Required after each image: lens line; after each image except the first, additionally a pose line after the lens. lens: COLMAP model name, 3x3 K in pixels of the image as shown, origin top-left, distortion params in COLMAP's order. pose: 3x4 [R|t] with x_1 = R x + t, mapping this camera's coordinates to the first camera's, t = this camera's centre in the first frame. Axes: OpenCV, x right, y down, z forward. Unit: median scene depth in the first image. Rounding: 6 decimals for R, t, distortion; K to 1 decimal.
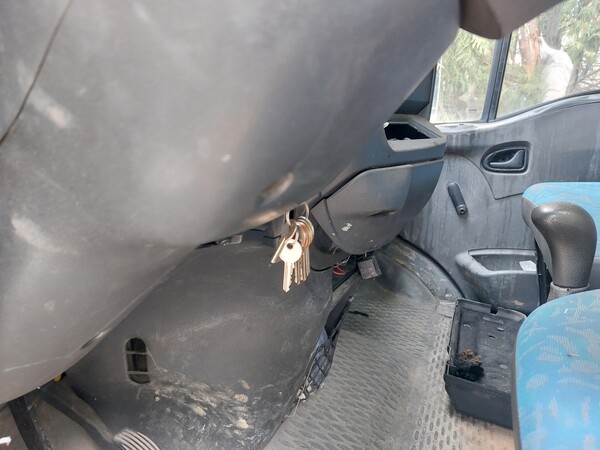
lens RADIAL K [[452.0, 0, 300.1], [0, 452.0, 226.6], [0, 0, 1]] dist [-0.003297, -0.003185]
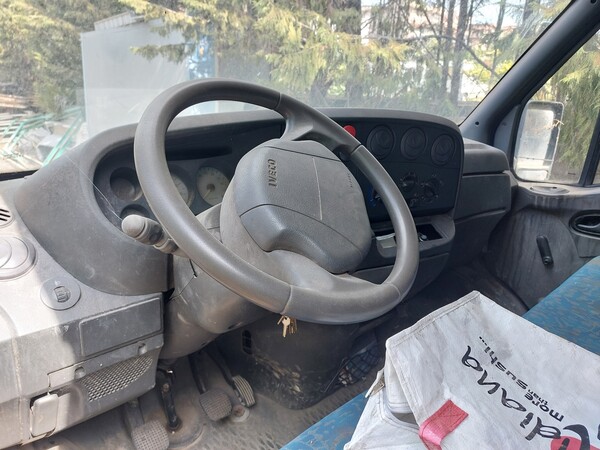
lens RADIAL K [[441.0, 0, 309.9], [0, 441.0, 223.5], [0, 0, 1]] dist [-0.000828, -0.001552]
pose [[0.919841, 0.126151, -0.371455, 0.224396], [-0.106302, 0.991612, 0.073527, -0.159392], [0.377614, -0.028147, 0.925535, -0.266714]]
